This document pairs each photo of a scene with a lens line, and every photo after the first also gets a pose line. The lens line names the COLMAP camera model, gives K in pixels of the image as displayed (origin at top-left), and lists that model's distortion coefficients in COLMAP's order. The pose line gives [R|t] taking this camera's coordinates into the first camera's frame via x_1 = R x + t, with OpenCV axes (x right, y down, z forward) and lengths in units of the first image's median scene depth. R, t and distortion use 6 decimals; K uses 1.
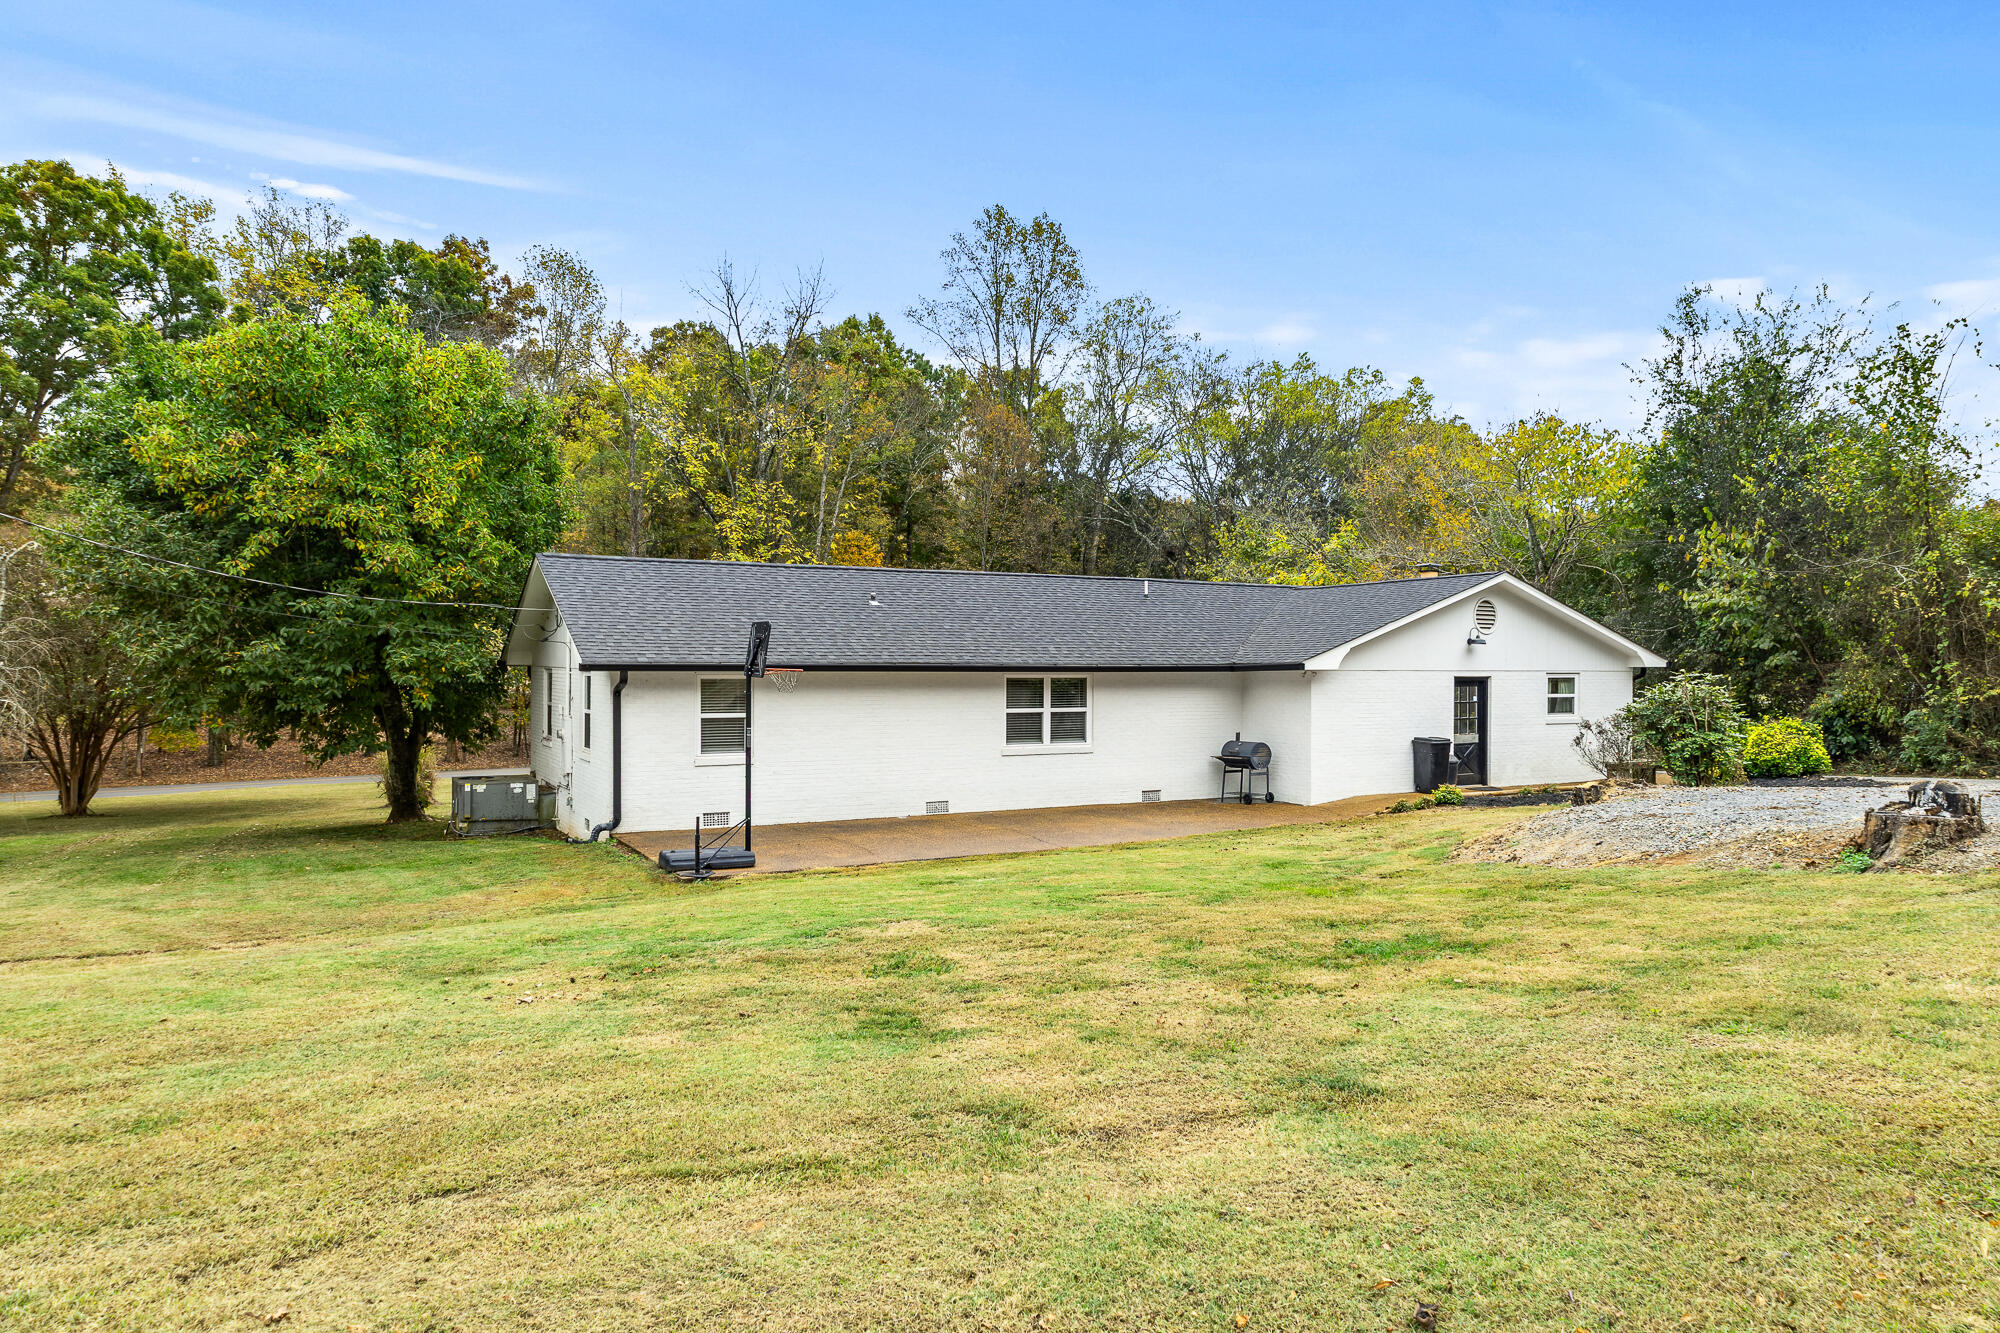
lens RADIAL K [[1293.6, 0, 1000.0], [0, 1293.6, 666.5], [0, 0, 1]] dist [0.005411, 0.001468]
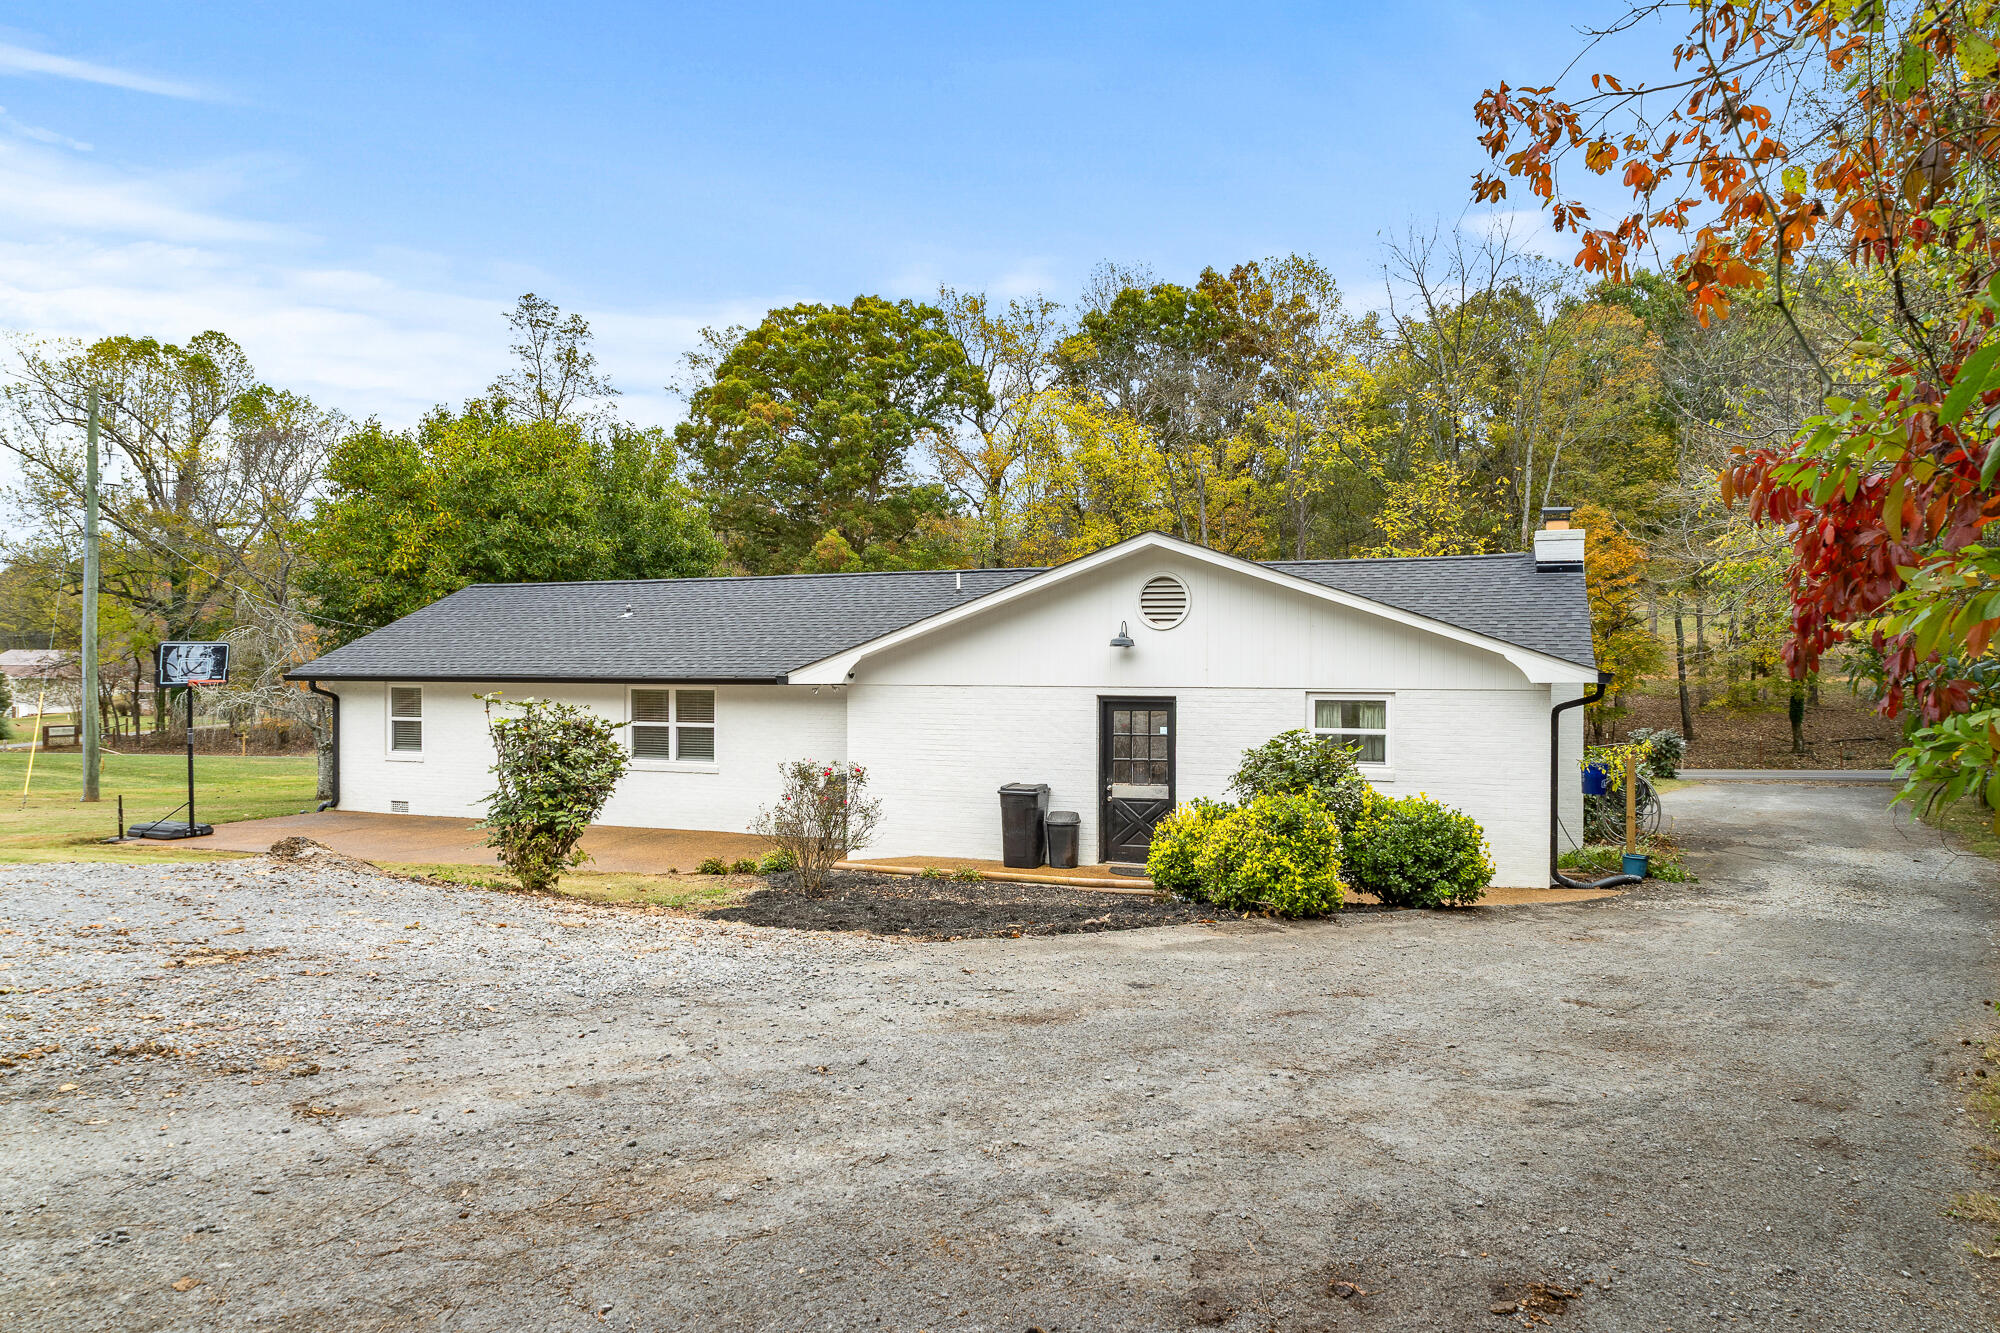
lens RADIAL K [[1293.6, 0, 1000.0], [0, 1293.6, 666.5], [0, 0, 1]] dist [0.005411, 0.001468]
pose [[0.622898, -0.001903, -0.782301, 0.902589], [0.000805, 0.999998, -0.001792, -0.006146], [0.782303, 0.000486, 0.622898, 0.594483]]
